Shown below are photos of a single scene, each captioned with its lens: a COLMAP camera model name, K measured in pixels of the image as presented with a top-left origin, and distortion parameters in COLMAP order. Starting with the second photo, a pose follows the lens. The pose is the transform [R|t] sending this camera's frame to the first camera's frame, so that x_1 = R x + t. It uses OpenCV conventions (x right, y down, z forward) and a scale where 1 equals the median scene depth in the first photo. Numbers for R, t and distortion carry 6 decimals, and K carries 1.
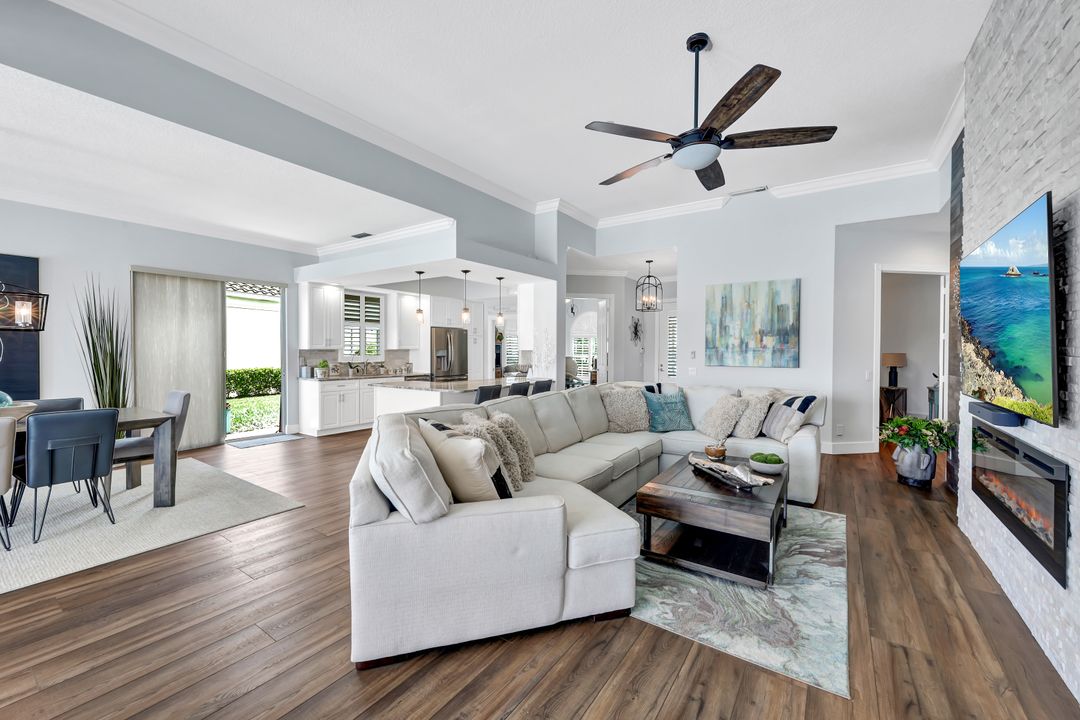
lens RADIAL K [[445.1, 0, 508.3], [0, 445.1, 360.5], [0, 0, 1]] dist [-0.000952, 0.000032]
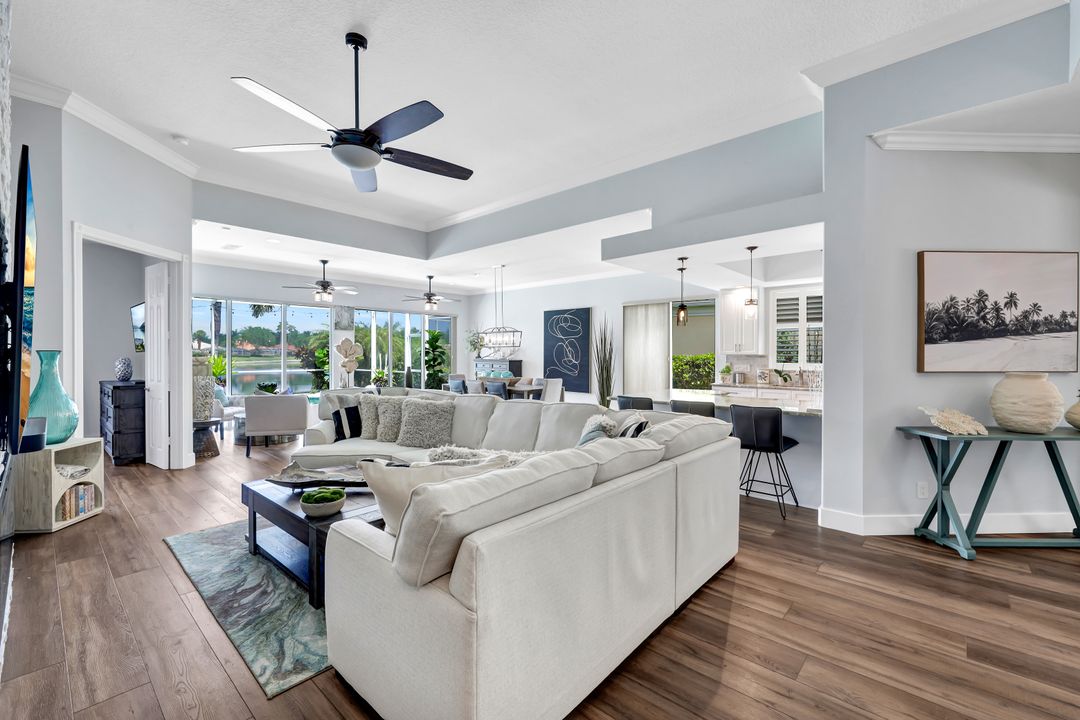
lens RADIAL K [[459.8, 0, 528.7], [0, 459.8, 357.0], [0, 0, 1]] dist [0.002248, 0.000374]
pose [[-0.089824, 0.000337, -0.995958, 0.690131], [-0.027475, 0.999619, 0.002816, -0.012813], [0.995579, 0.027617, -0.089780, 0.731172]]
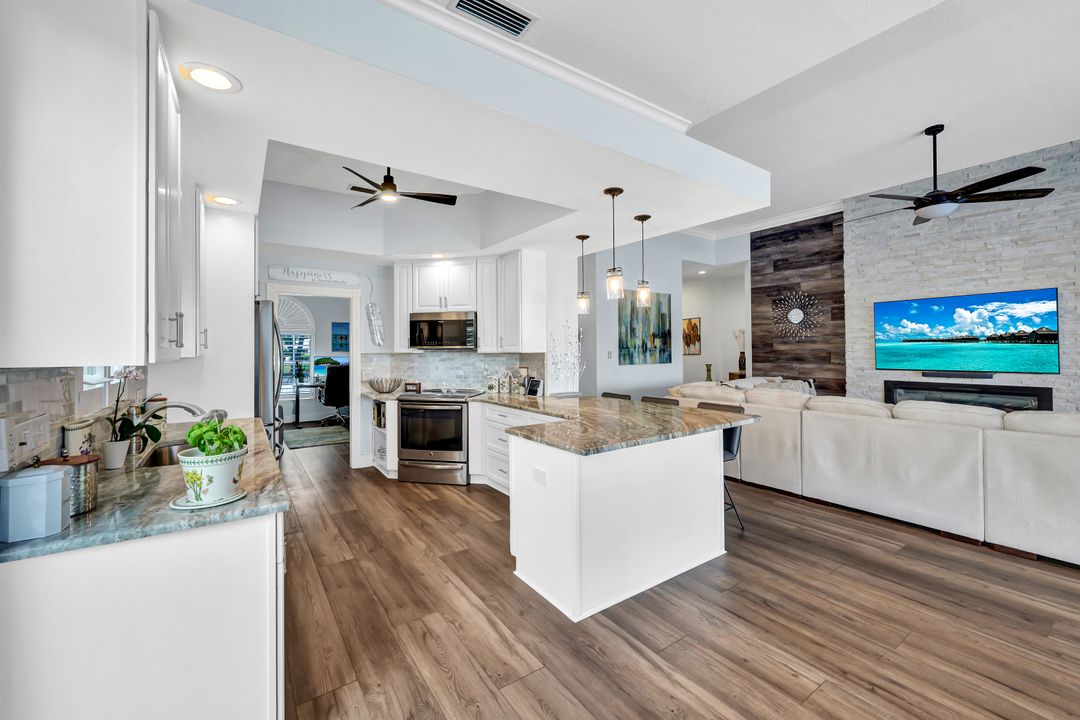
lens RADIAL K [[443.4, 0, 533.3], [0, 443.4, 351.5], [0, 0, 1]] dist [0.001925, 0.000308]
pose [[0.303049, -0.010013, 0.952922, -0.630620], [0.033950, 0.999423, -0.000296, -0.027741], [-0.952370, 0.032441, 0.303215, 0.890748]]
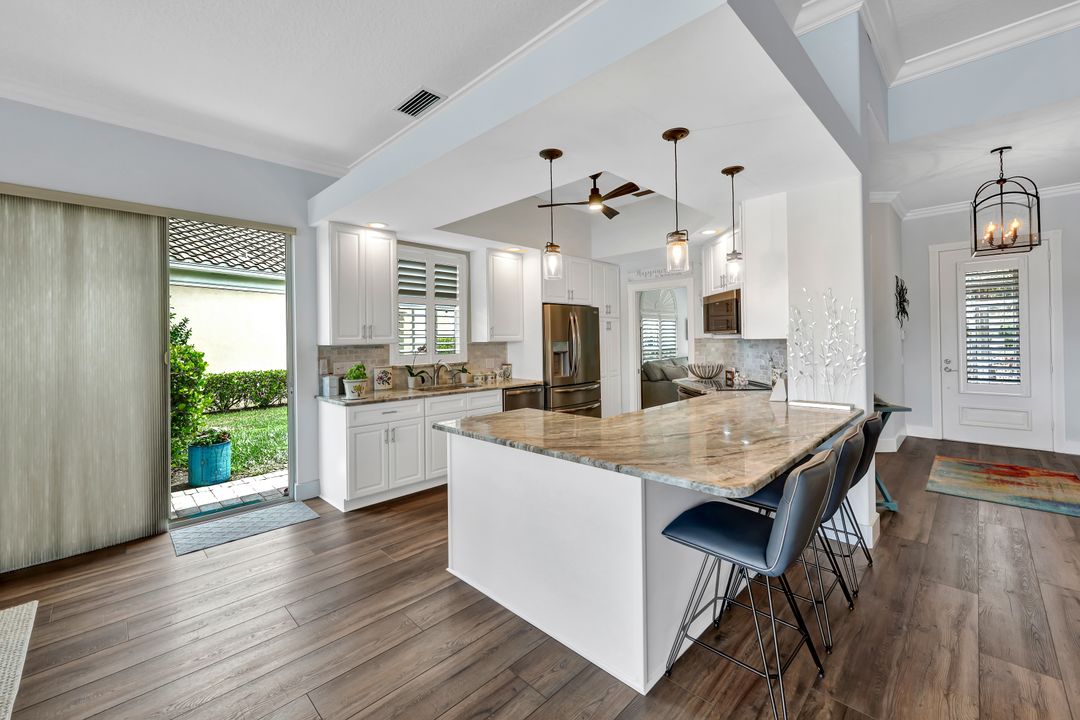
lens RADIAL K [[438.1, 0, 525.8], [0, 438.1, 335.5], [0, 0, 1]] dist [0.000731, 0.000389]
pose [[0.990497, -0.020502, -0.135995, -0.160946], [0.015772, 0.999236, -0.035772, -0.015917], [0.136624, 0.033287, 0.990064, 0.574031]]
